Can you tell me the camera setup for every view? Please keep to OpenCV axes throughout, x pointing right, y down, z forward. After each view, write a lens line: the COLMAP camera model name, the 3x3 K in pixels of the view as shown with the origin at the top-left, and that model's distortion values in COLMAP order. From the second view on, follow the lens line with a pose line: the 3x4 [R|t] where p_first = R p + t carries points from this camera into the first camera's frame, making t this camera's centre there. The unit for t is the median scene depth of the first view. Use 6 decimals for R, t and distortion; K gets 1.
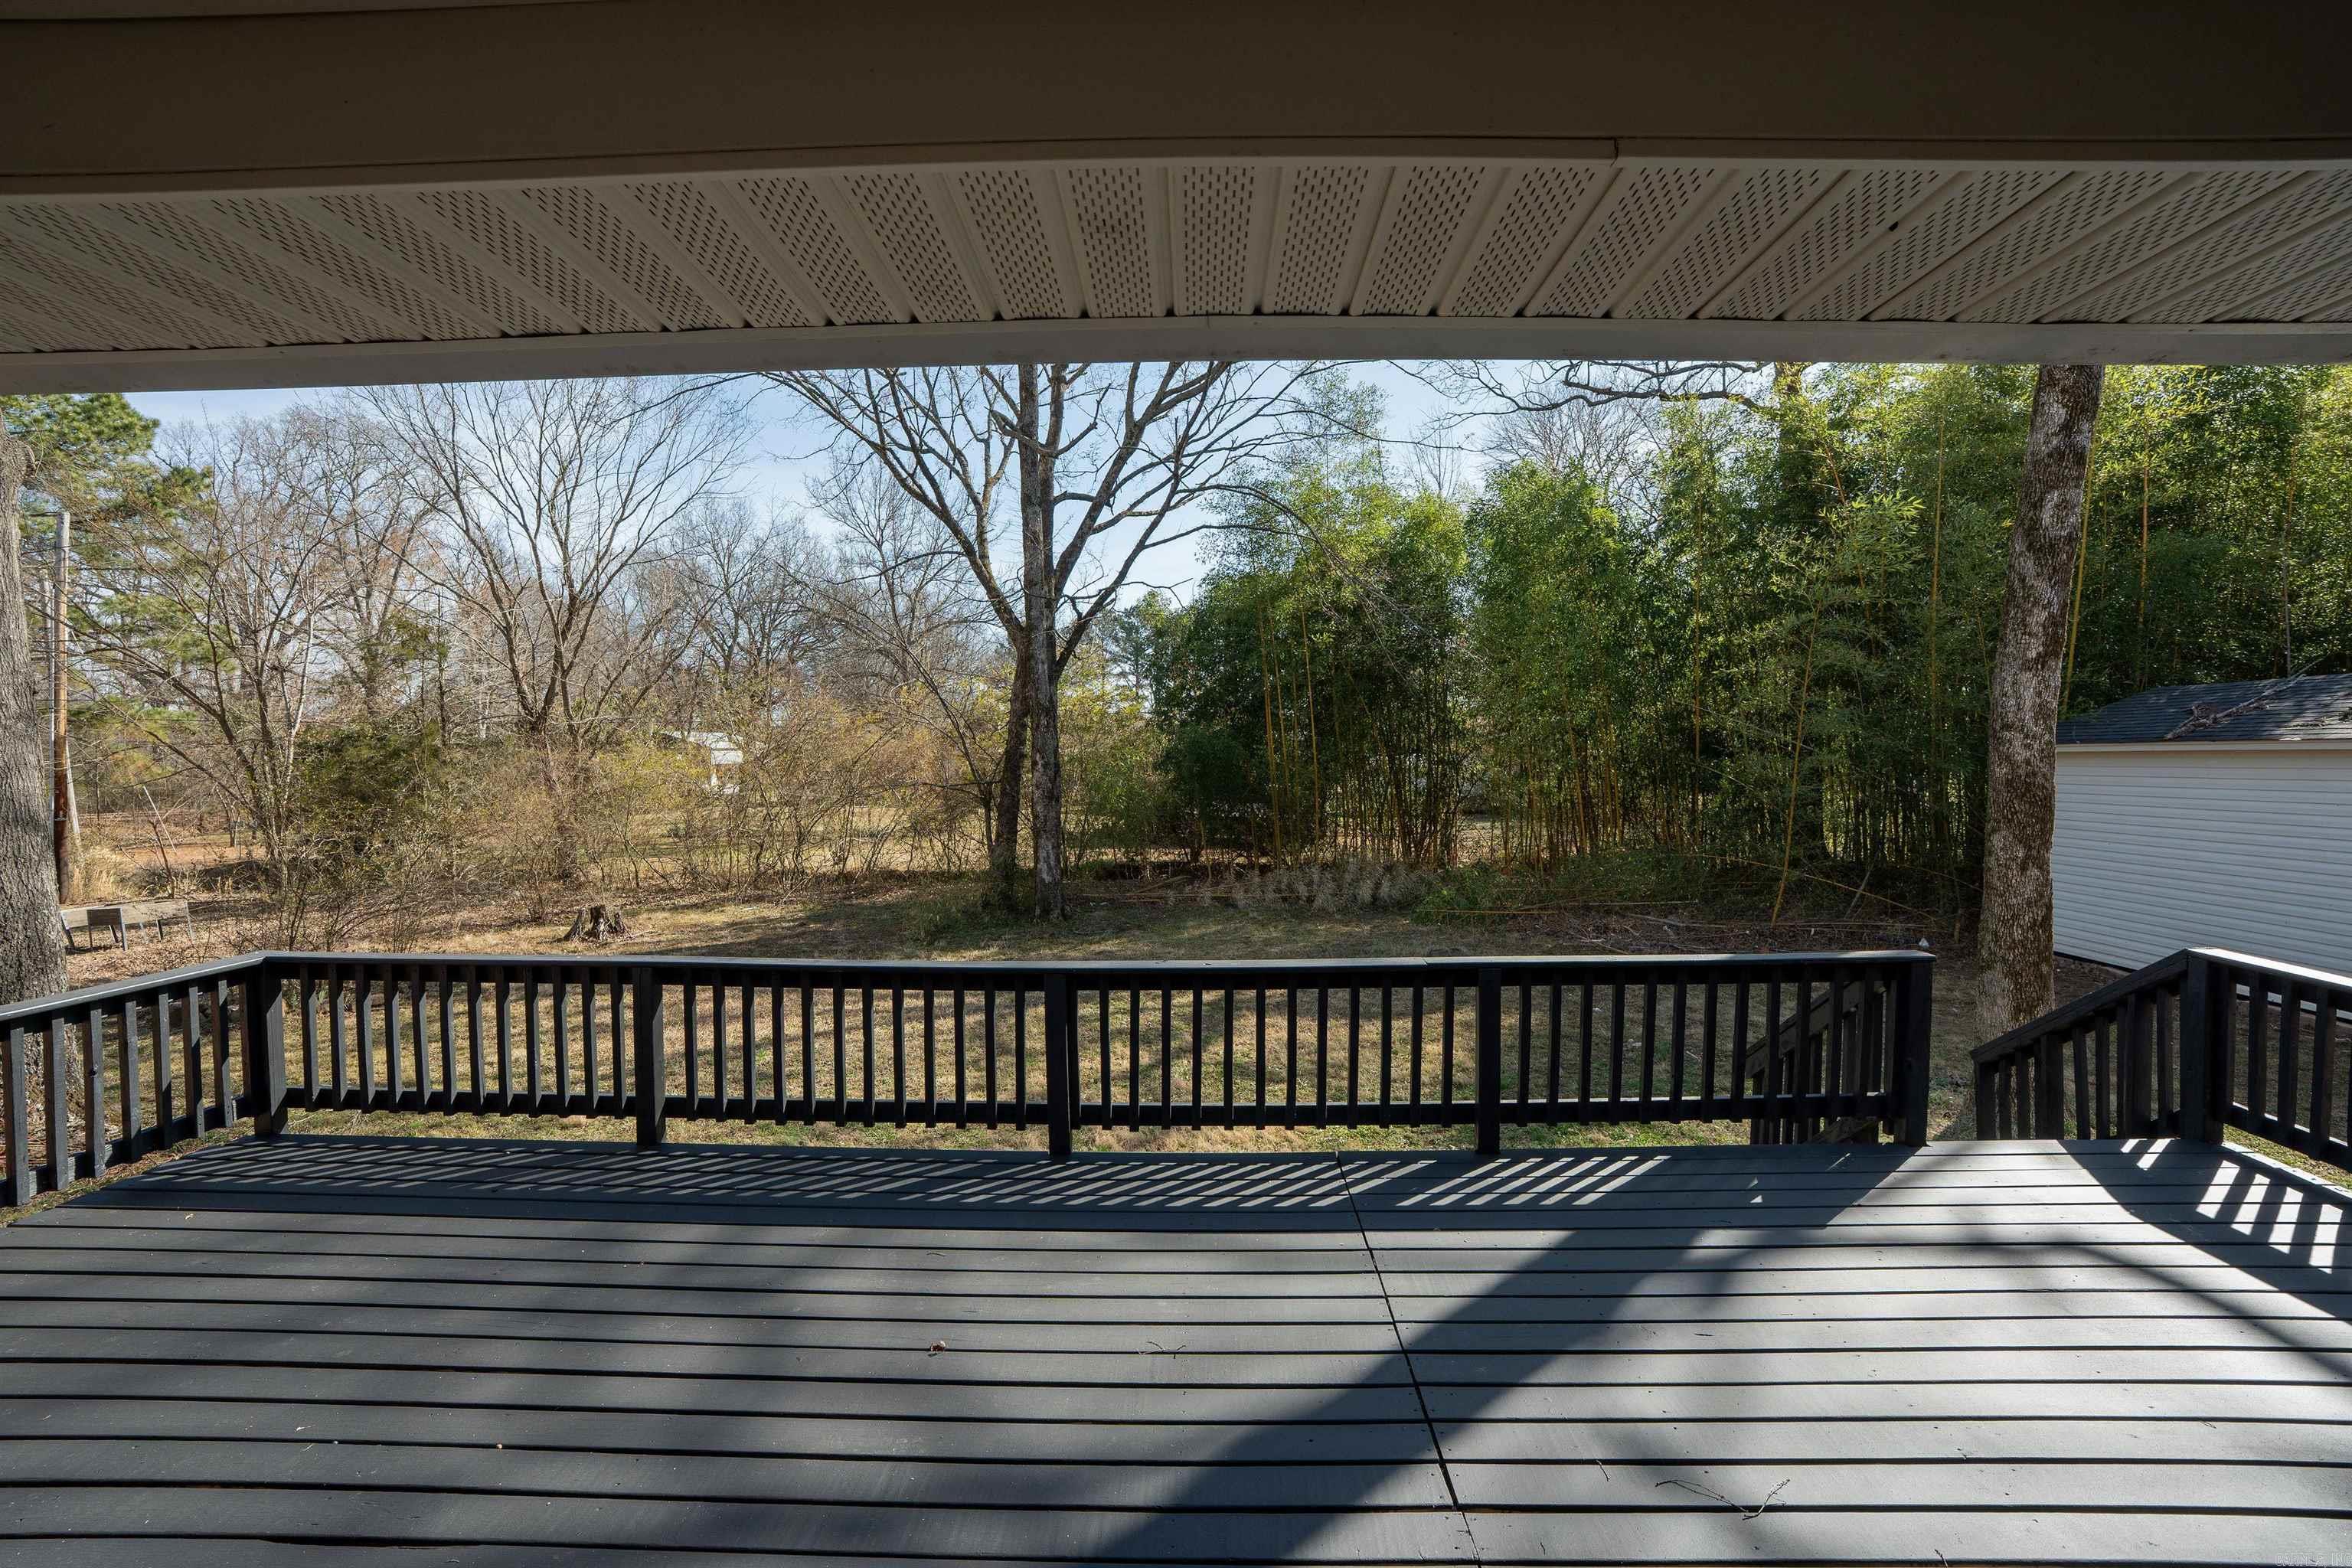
lens RADIAL K [[1078.2, 0, 1176.0], [0, 1078.2, 784.0], [0, 0, 1]] dist [-0.070338, 0.026451]
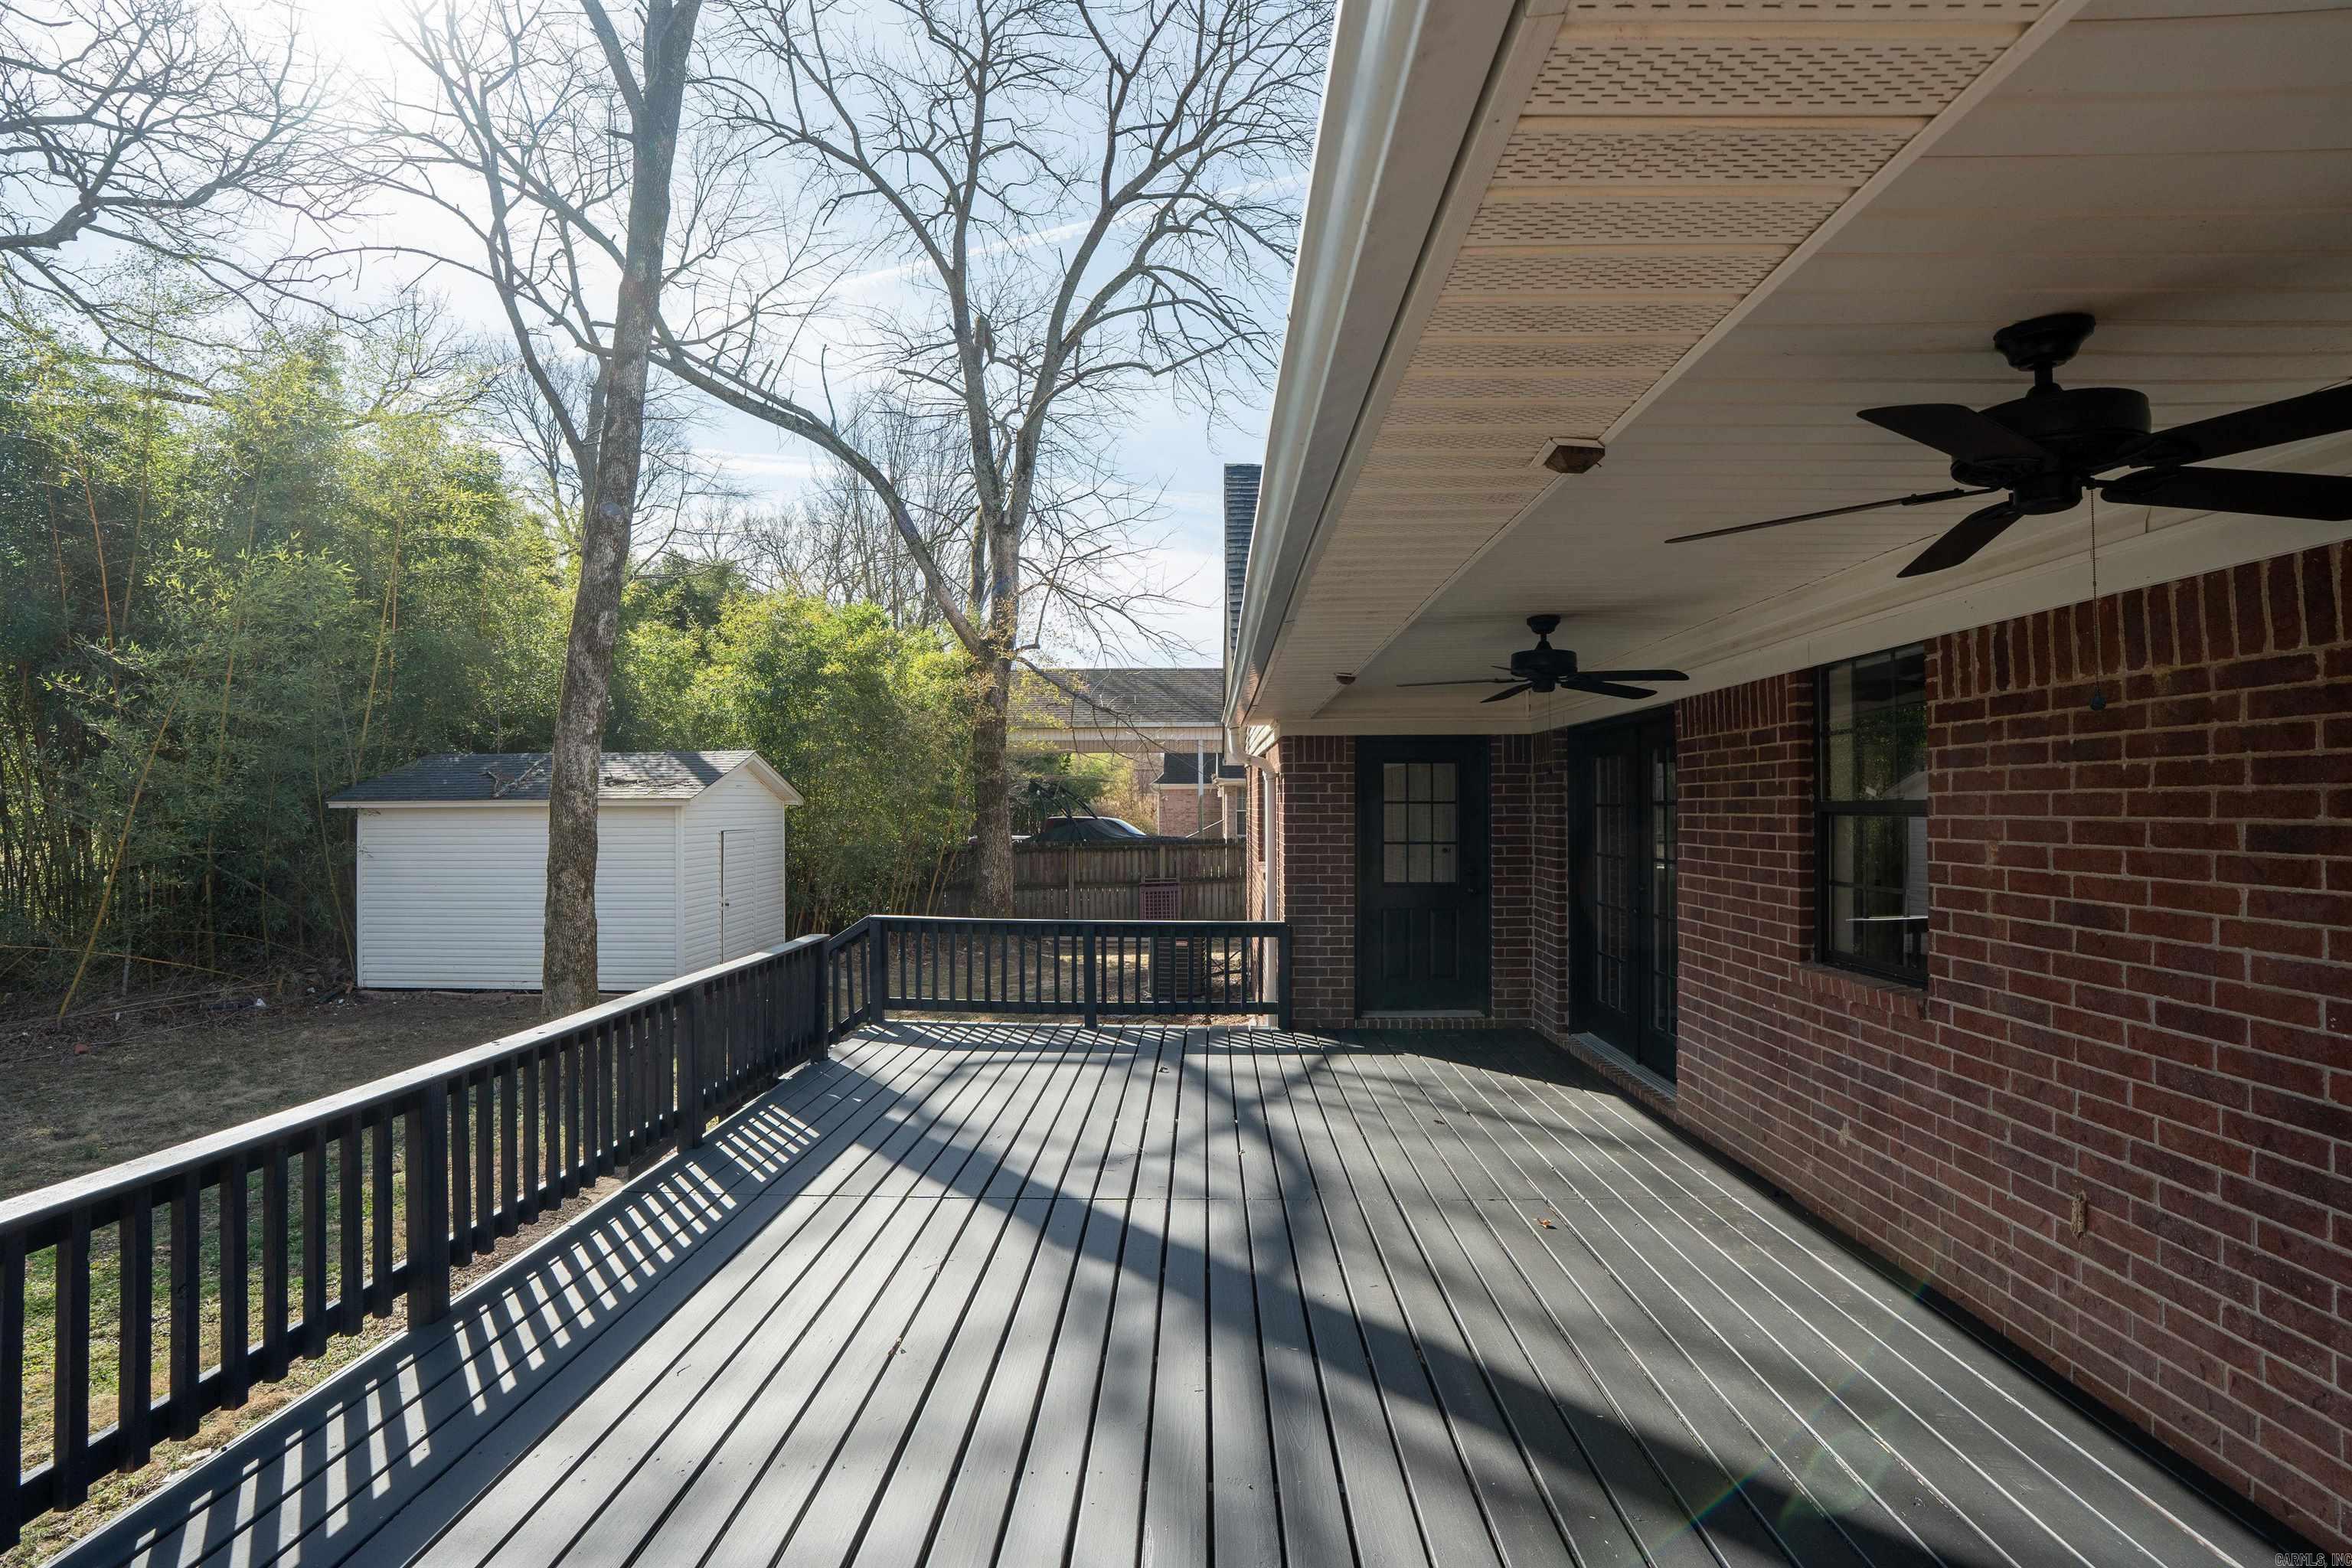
lens RADIAL K [[1078.2, 0, 1176.0], [0, 1078.2, 784.0], [0, 0, 1]] dist [-0.070338, 0.026451]
pose [[0.004461, 0.028169, 0.999593, -0.953505], [0.027415, 0.999224, -0.028281, -0.002601], [-0.999614, 0.027530, 0.003685, 0.502564]]
